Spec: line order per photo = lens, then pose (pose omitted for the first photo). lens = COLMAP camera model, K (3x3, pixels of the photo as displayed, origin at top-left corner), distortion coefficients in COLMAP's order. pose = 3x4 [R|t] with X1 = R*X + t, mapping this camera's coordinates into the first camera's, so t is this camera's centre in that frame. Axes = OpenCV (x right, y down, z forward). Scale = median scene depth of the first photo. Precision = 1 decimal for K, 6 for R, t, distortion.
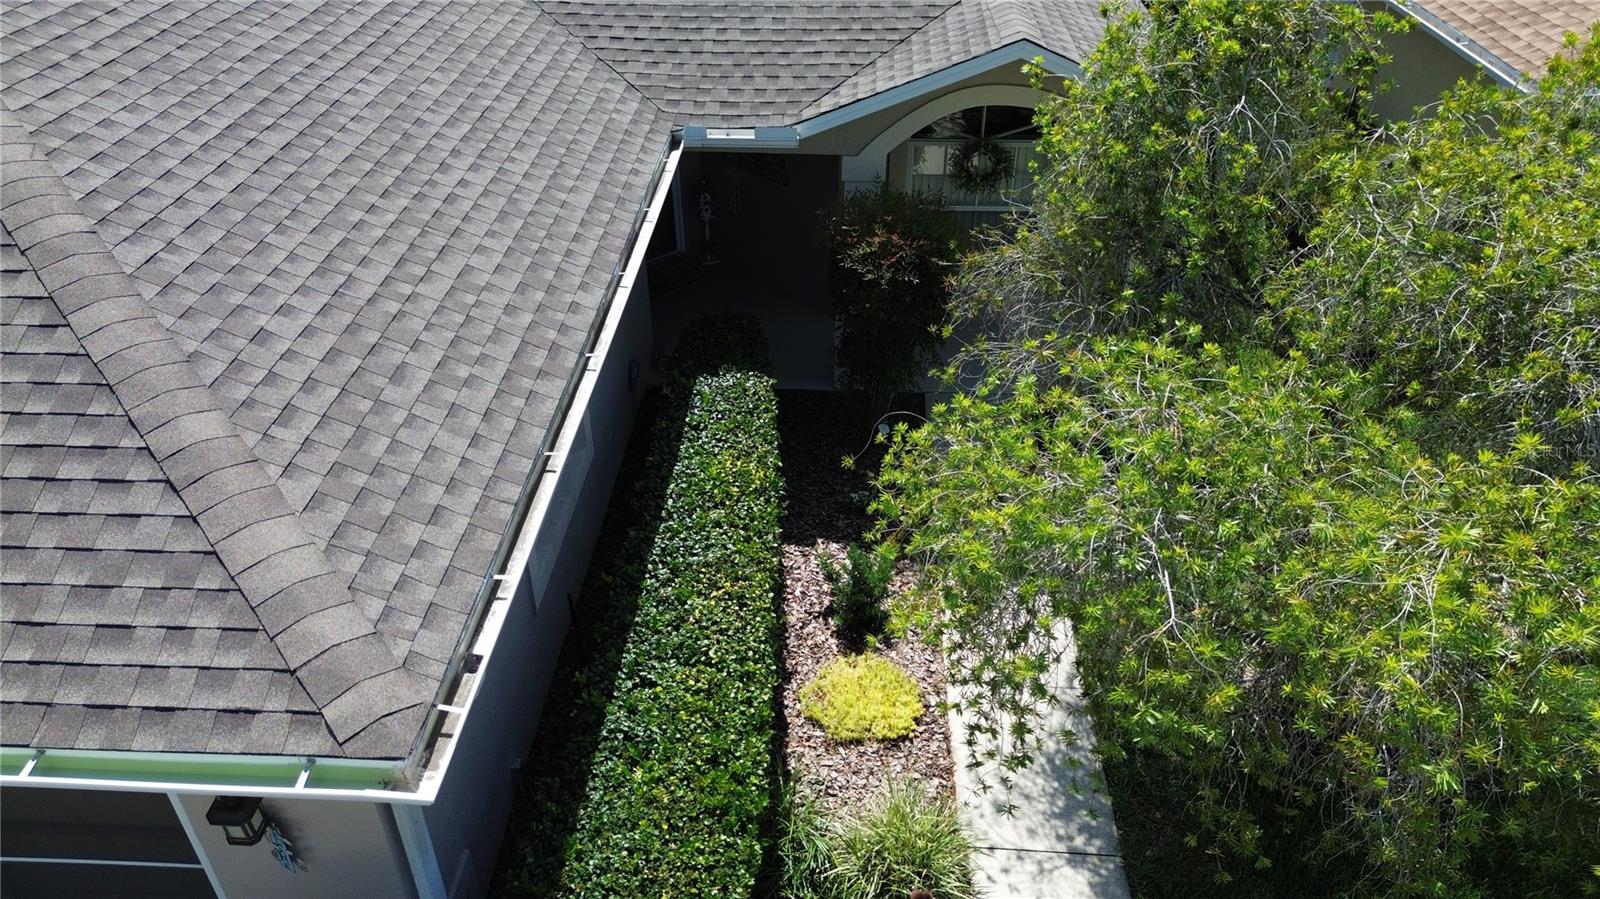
lens RADIAL K [[1137.4, 0, 799.9], [0, 1137.4, 454.0], [0, 0, 1]] dist [0.074156, -0.073090]
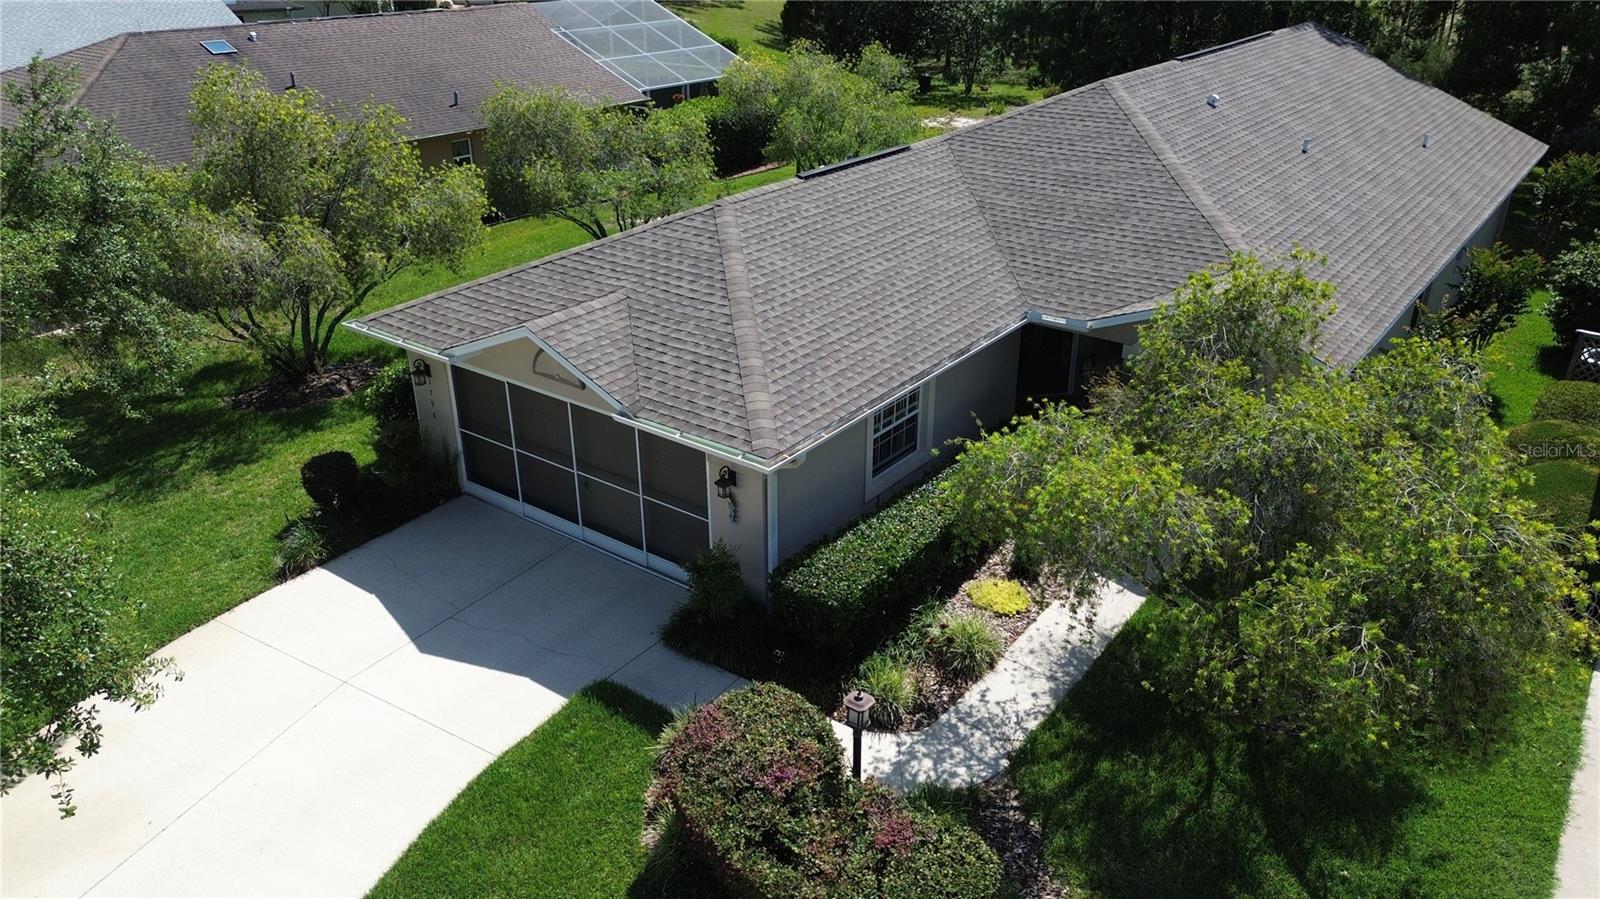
lens RADIAL K [[1137.4, 0, 799.9], [0, 1137.4, 454.0], [0, 0, 1]] dist [0.074156, -0.073090]
pose [[0.828989, 0.242371, -0.504017, 0.799137], [-0.320391, 0.944485, -0.072784, 0.269590], [0.458396, 0.221820, 0.860621, -1.021623]]
